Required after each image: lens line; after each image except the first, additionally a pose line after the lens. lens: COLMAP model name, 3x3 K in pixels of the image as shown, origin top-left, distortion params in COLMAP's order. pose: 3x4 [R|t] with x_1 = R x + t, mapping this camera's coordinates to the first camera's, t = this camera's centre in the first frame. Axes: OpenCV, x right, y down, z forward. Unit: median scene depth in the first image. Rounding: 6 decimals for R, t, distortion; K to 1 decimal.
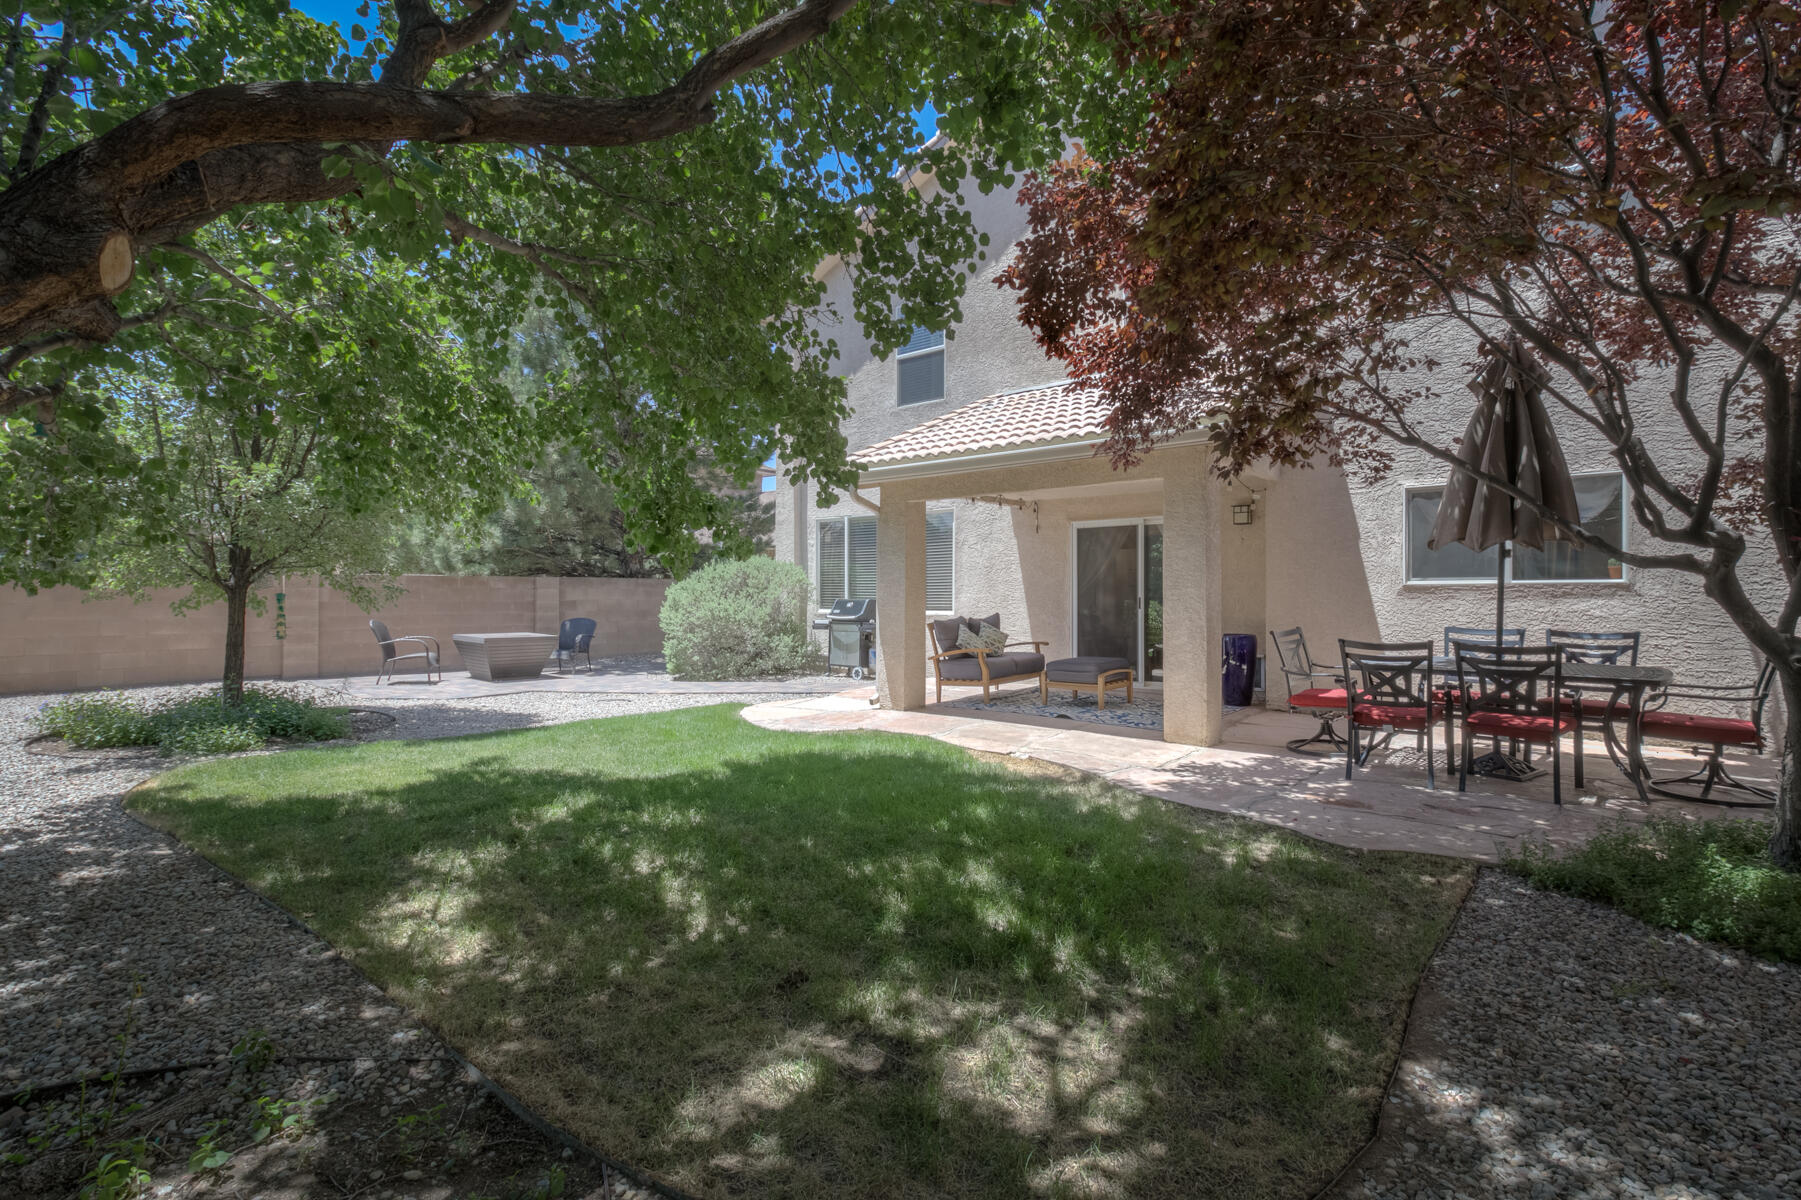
lens RADIAL K [[818.4, 0, 900.5], [0, 818.4, 600.0], [0, 0, 1]] dist [0.000806, 0.000088]
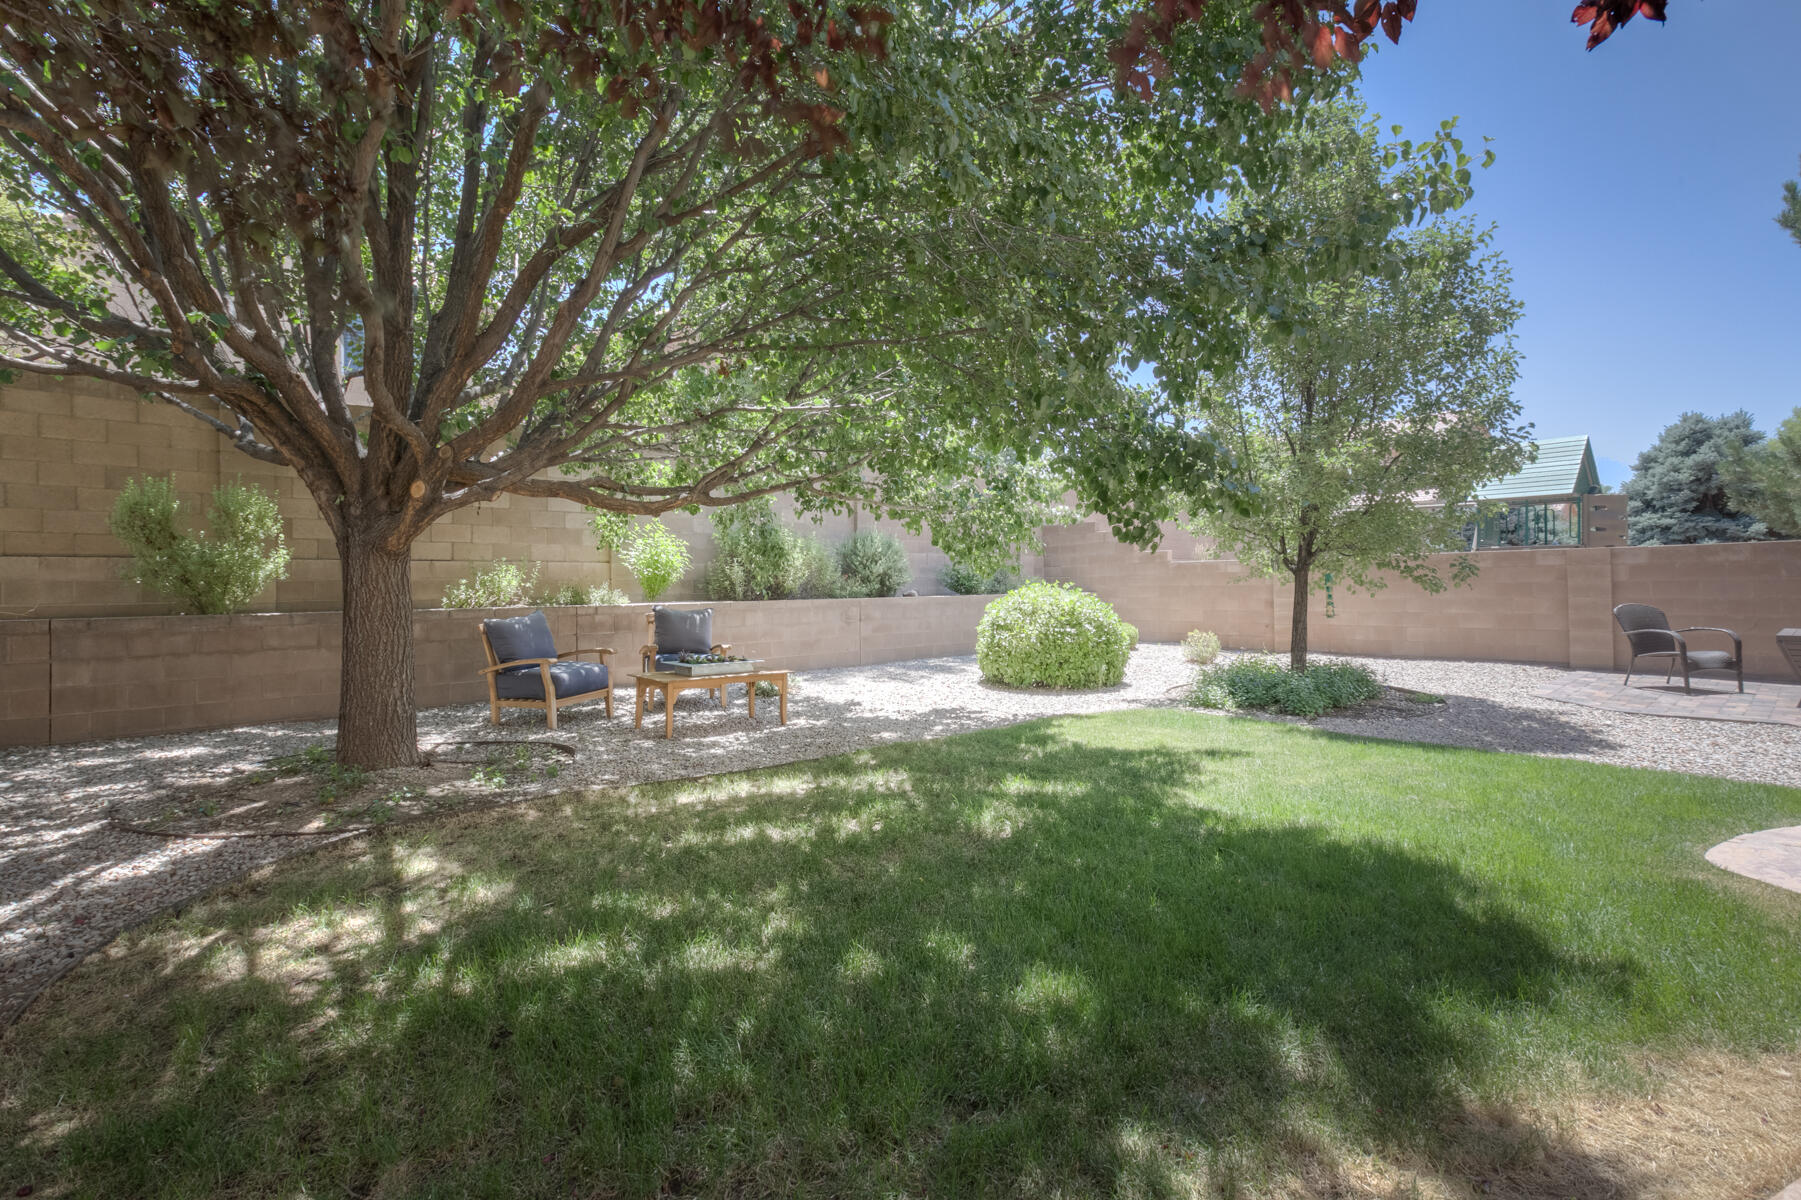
lens RADIAL K [[848.3, 0, 900.5], [0, 848.3, 600.0], [0, 0, 1]] dist [0.001473, 0.000104]
pose [[-0.136765, 0.023472, -0.990325, 0.389518], [-0.003086, 0.999704, 0.024120, 0.000709], [0.990599, 0.006355, -0.136652, 0.607126]]
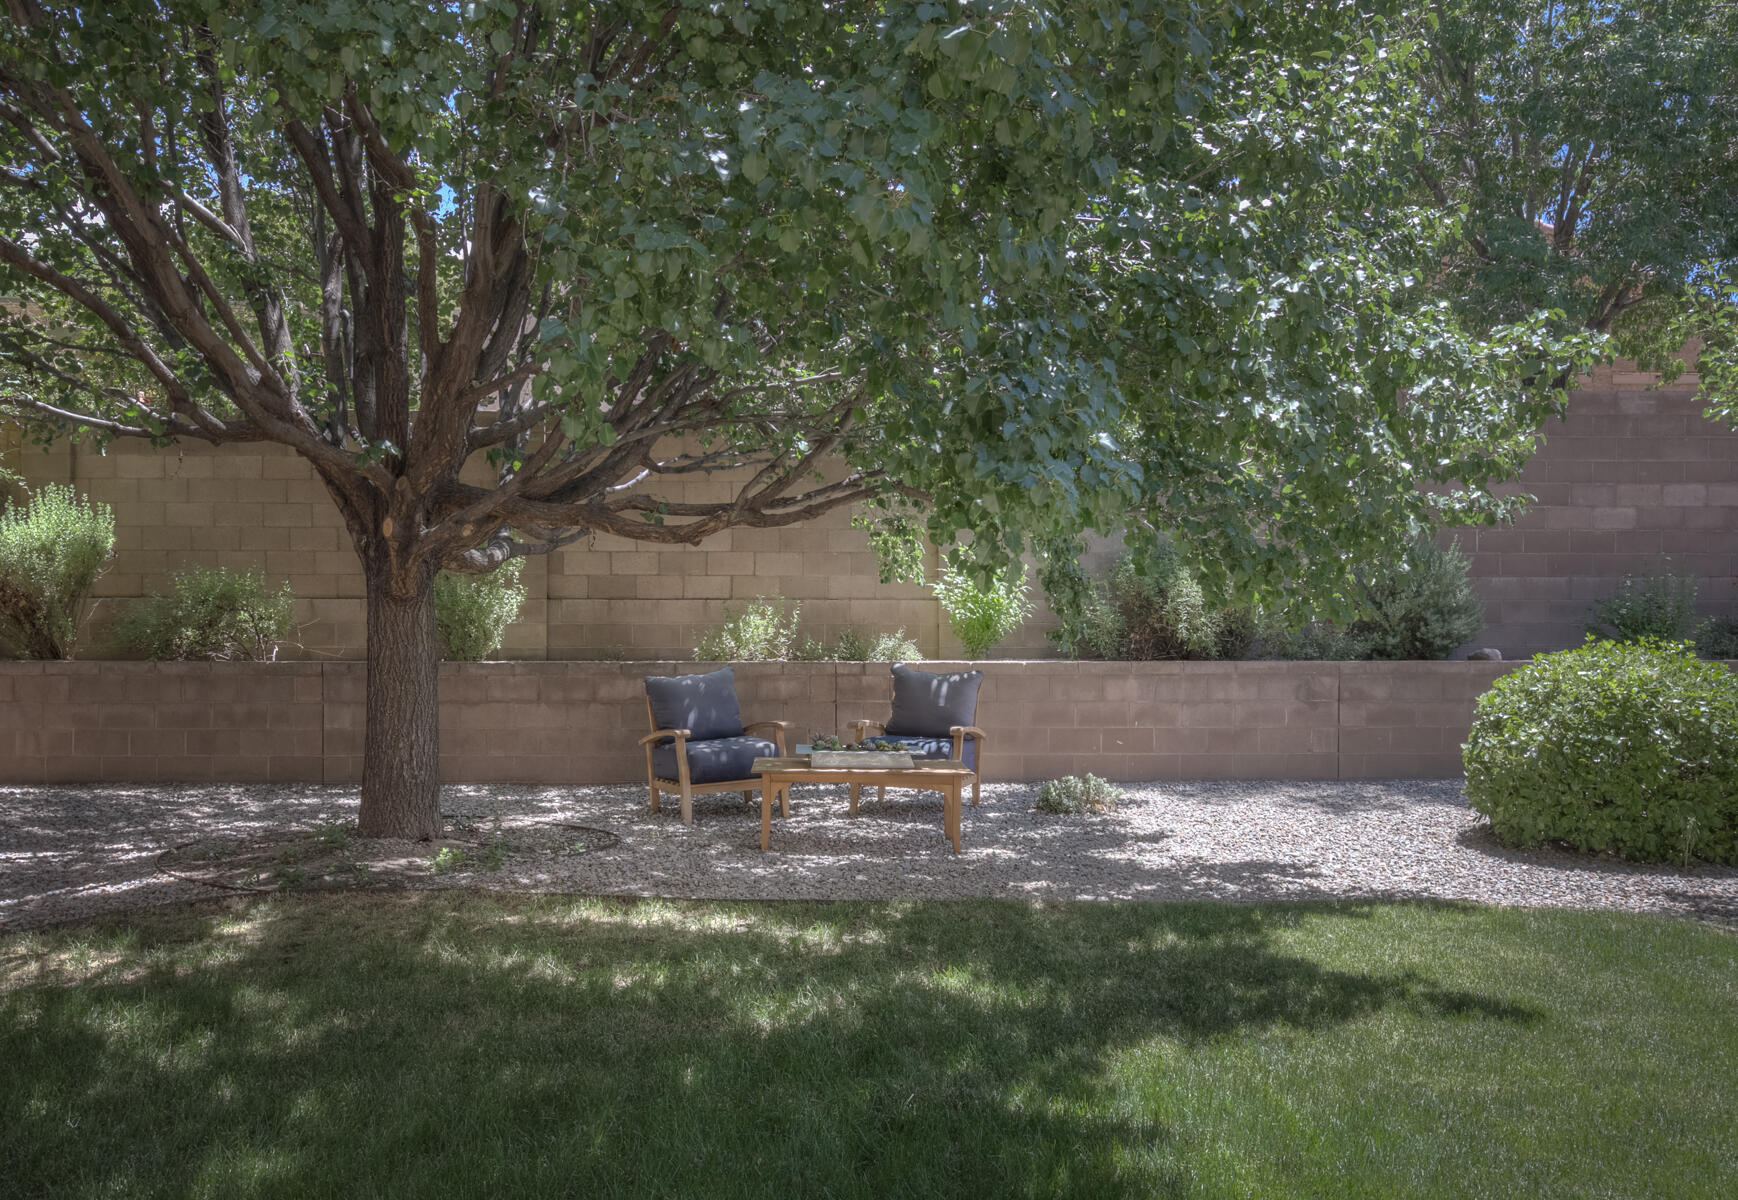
lens RADIAL K [[1429.8, 0, 869.0], [0, 1429.8, 600.0], [0, 0, 1]] dist [0.006152, 0.001584]
pose [[-0.761471, -0.011568, -0.648096, 0.200470], [-0.007545, 0.999931, -0.008983, -0.009261], [0.648155, -0.001951, -0.761506, 1.055970]]
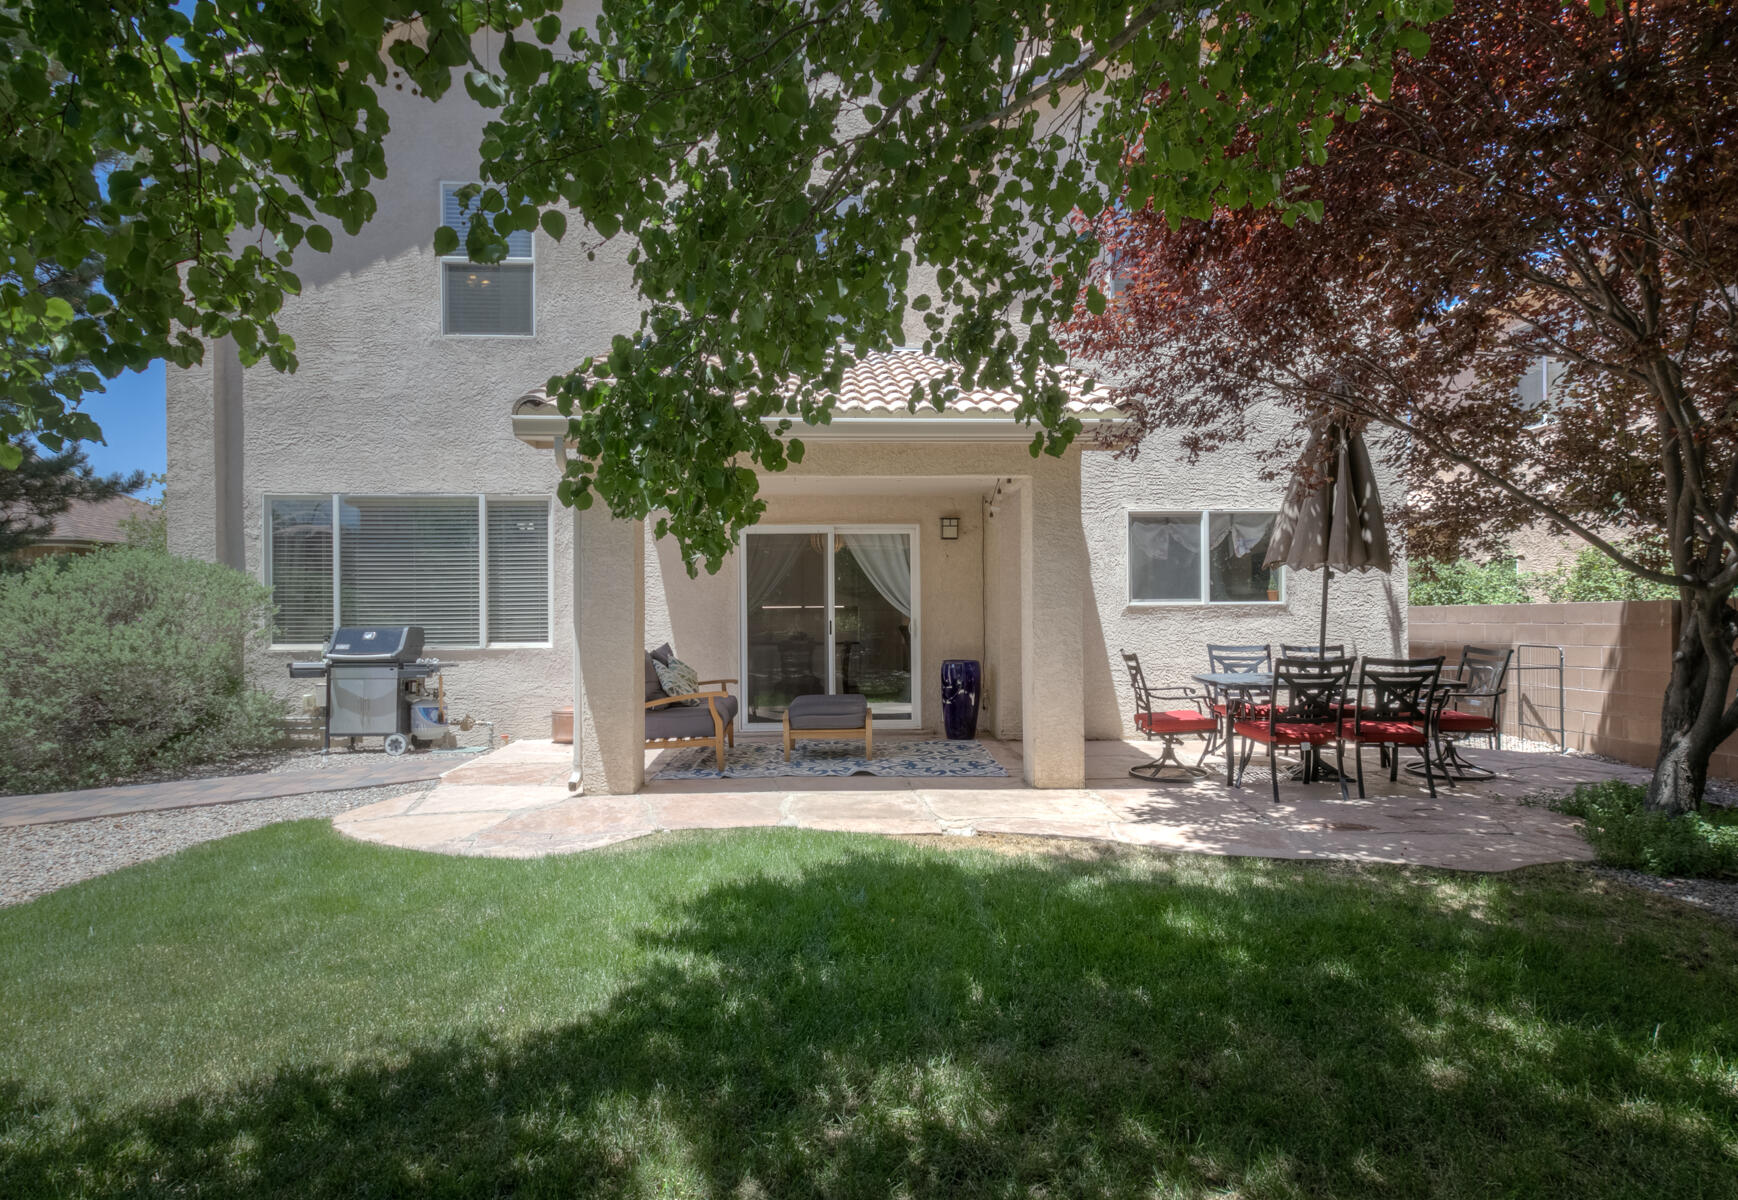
lens RADIAL K [[899.2, 0, 871.3], [0, 899.2, 626.6], [0, 0, 1]] dist [0.003349, 0.000558]
pose [[0.745112, -0.008560, 0.666884, -0.381868], [0.010208, 0.999947, 0.001430, 0.002752], [-0.666861, 0.005742, 0.745160, 0.381682]]
